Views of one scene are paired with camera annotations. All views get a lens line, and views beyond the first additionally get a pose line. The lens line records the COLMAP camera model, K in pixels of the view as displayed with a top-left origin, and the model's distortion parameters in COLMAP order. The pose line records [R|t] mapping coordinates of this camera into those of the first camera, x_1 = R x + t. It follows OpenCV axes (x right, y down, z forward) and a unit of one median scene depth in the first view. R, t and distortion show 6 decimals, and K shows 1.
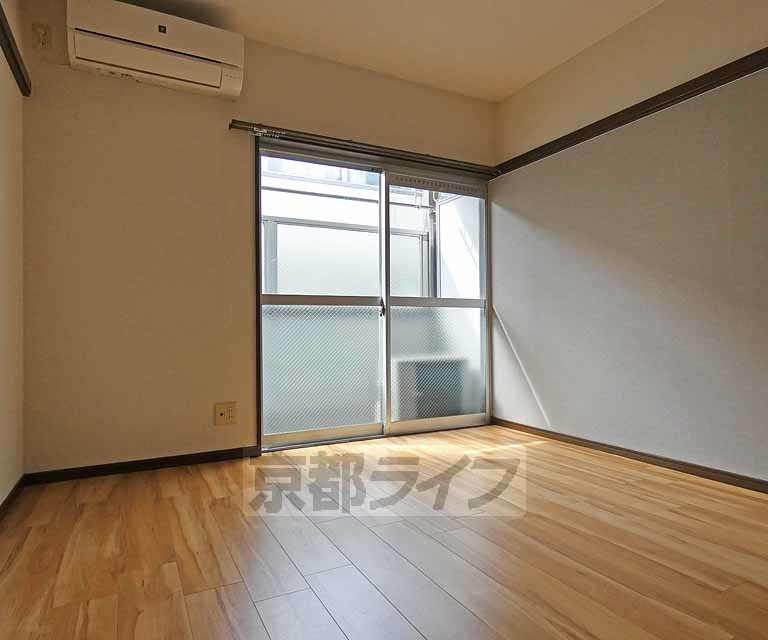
lens RADIAL K [[503.7, 0, 384.0], [0, 503.7, 320.0], [0, 0, 1]] dist [0.005089, 0.004267]
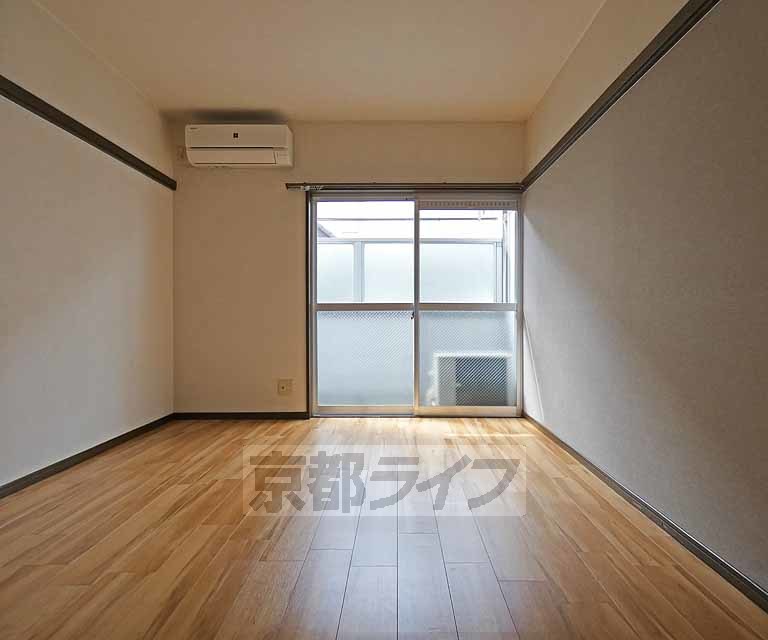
lens RADIAL K [[487.2, 0, 384.0], [0, 487.2, 320.0], [0, 0, 1]] dist [-0.007666, -0.000424]
pose [[0.880212, 0.010034, -0.474474, 0.558188], [0.003282, 0.999624, 0.027229, -0.042061], [0.474569, -0.025525, 0.879848, -0.088310]]
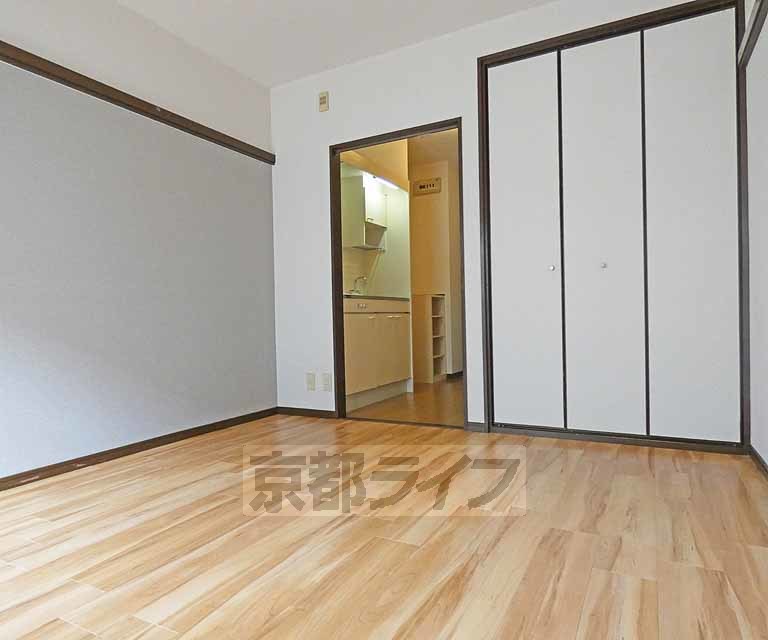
lens RADIAL K [[503.7, 0, 384.0], [0, 503.7, 320.0], [0, 0, 1]] dist [0.005089, 0.004267]
pose [[-0.572678, 0.018269, 0.819577, -0.344676], [0.016084, 0.999810, -0.011047, 0.021725], [-0.819623, 0.006856, -0.572862, 0.663311]]
